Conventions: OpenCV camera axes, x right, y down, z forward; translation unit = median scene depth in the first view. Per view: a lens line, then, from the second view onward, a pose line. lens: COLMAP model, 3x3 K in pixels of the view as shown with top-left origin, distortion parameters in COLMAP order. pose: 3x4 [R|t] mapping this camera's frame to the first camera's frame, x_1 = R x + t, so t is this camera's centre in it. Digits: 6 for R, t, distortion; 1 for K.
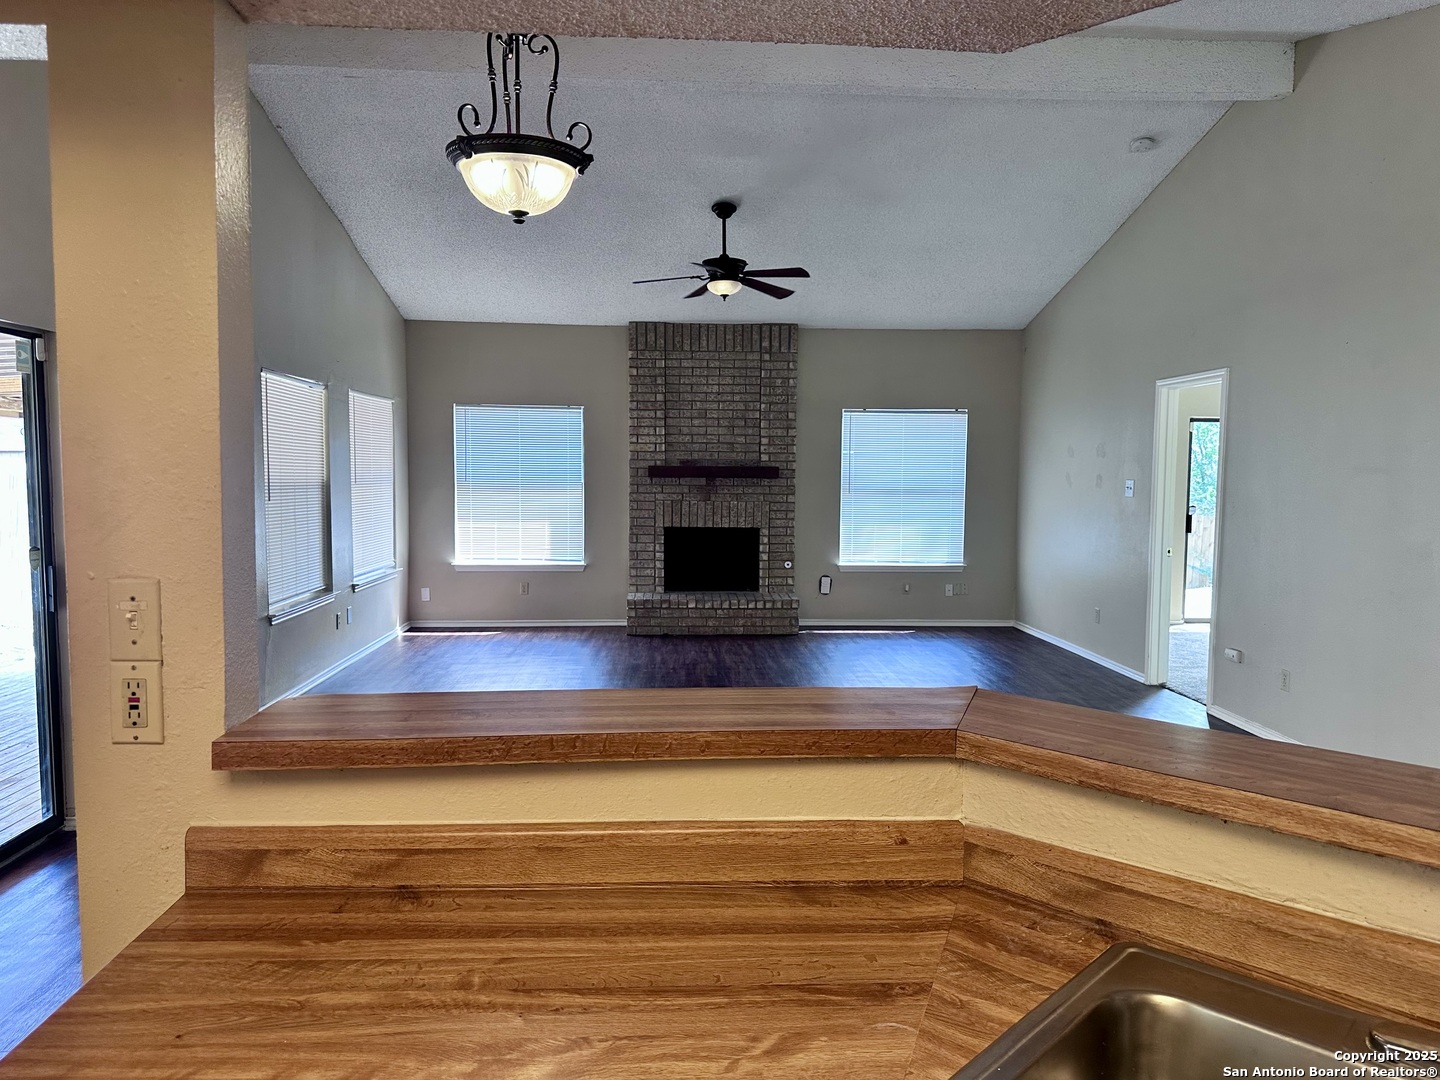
lens RADIAL K [[1009.6, 0, 711.0], [0, 1009.6, 551.8], [0, 0, 1]] dist [0.082429, -0.126604]
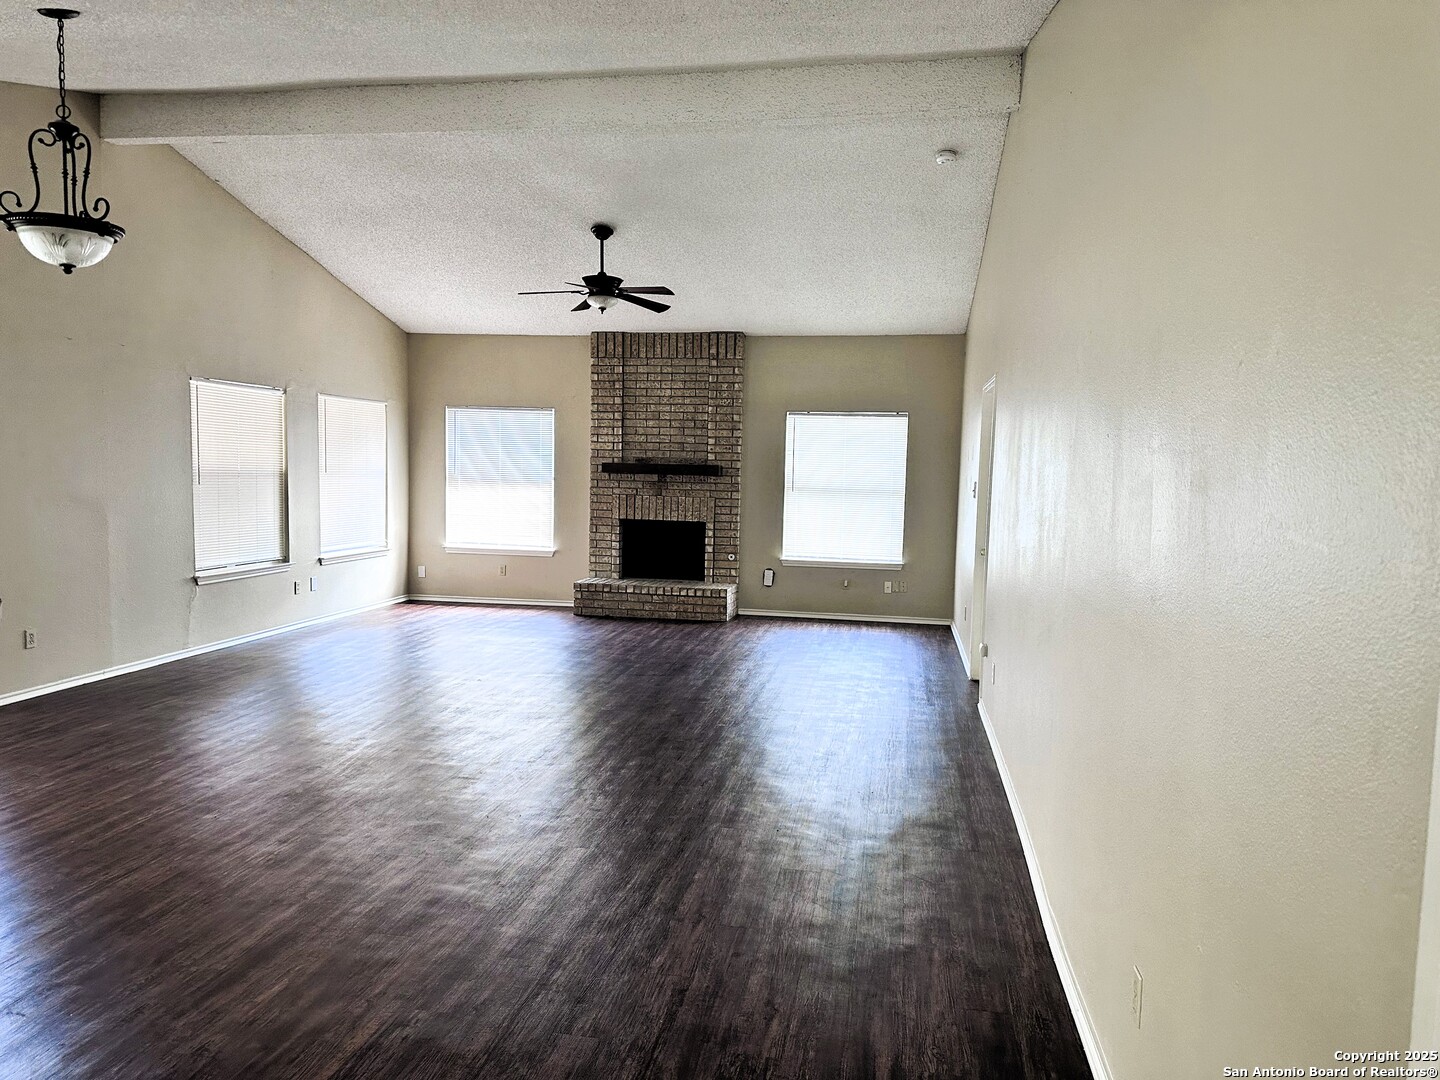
lens RADIAL K [[1009.6, 0, 711.0], [0, 1009.6, 551.8], [0, 0, 1]] dist [0.082429, -0.126604]
pose [[0.974250, 0.032570, -0.223105, 0.296745], [-0.033144, 0.999450, 0.001172, 0.006633], [0.223020, 0.006253, 0.974794, -0.046077]]
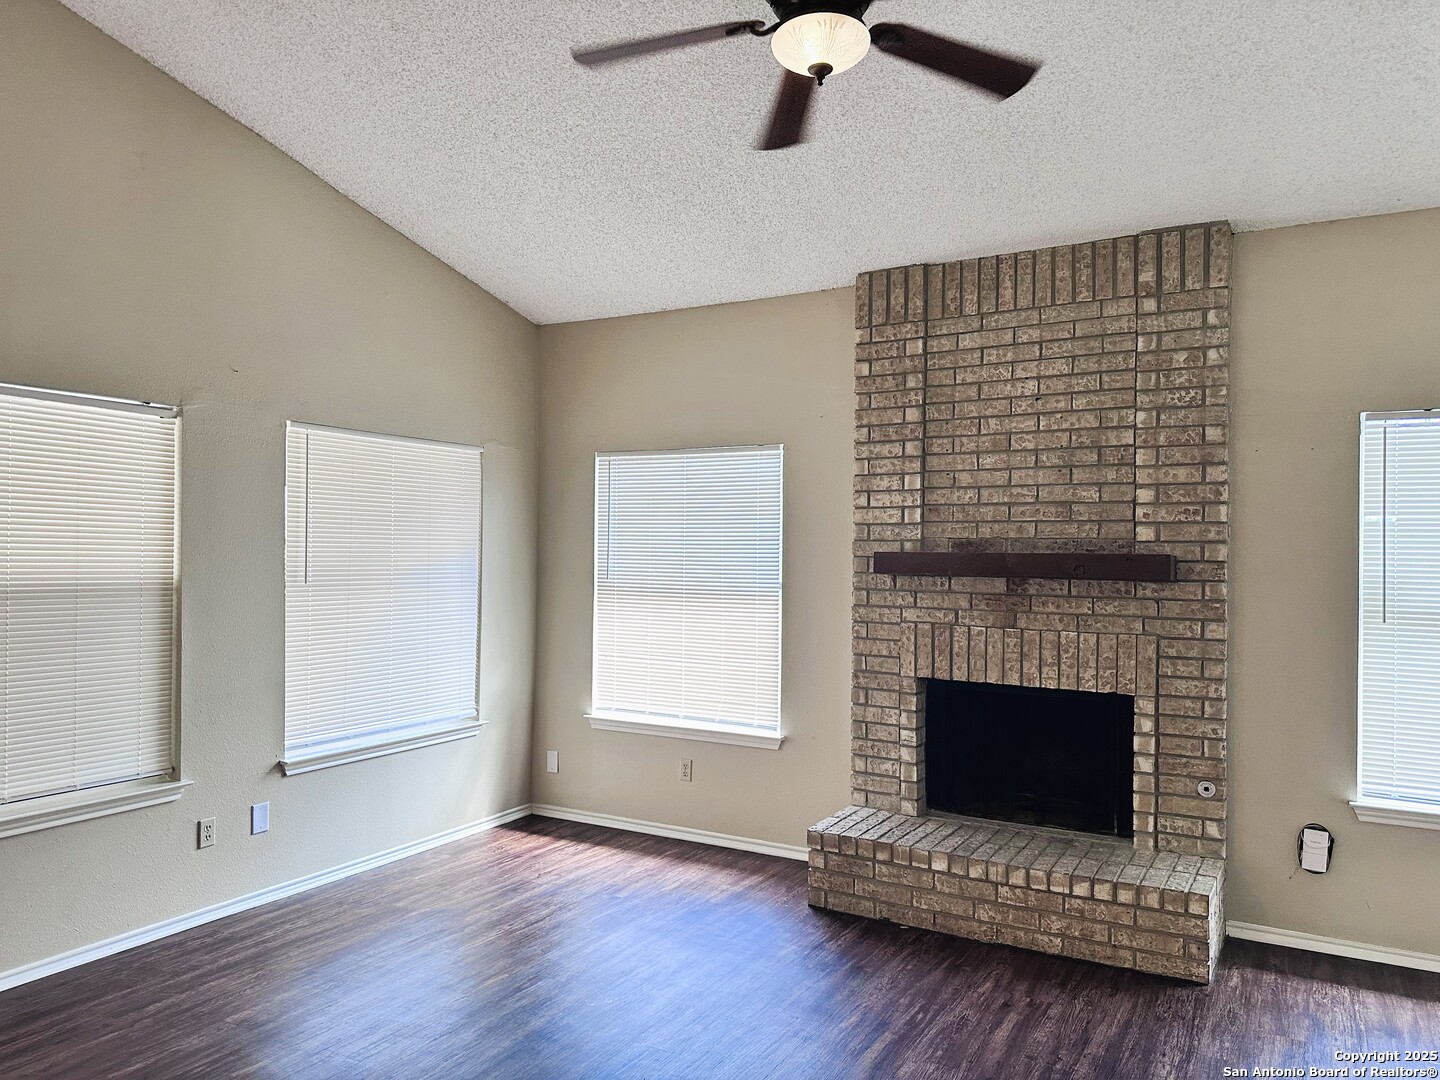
lens RADIAL K [[1009.6, 0, 711.0], [0, 1009.6, 551.8], [0, 0, 1]] dist [0.082429, -0.126604]
pose [[0.843606, -0.000279, -0.536962, 0.131672], [-0.046476, 0.996209, -0.073536, -0.044787], [0.534947, 0.086991, 0.840395, 0.534625]]
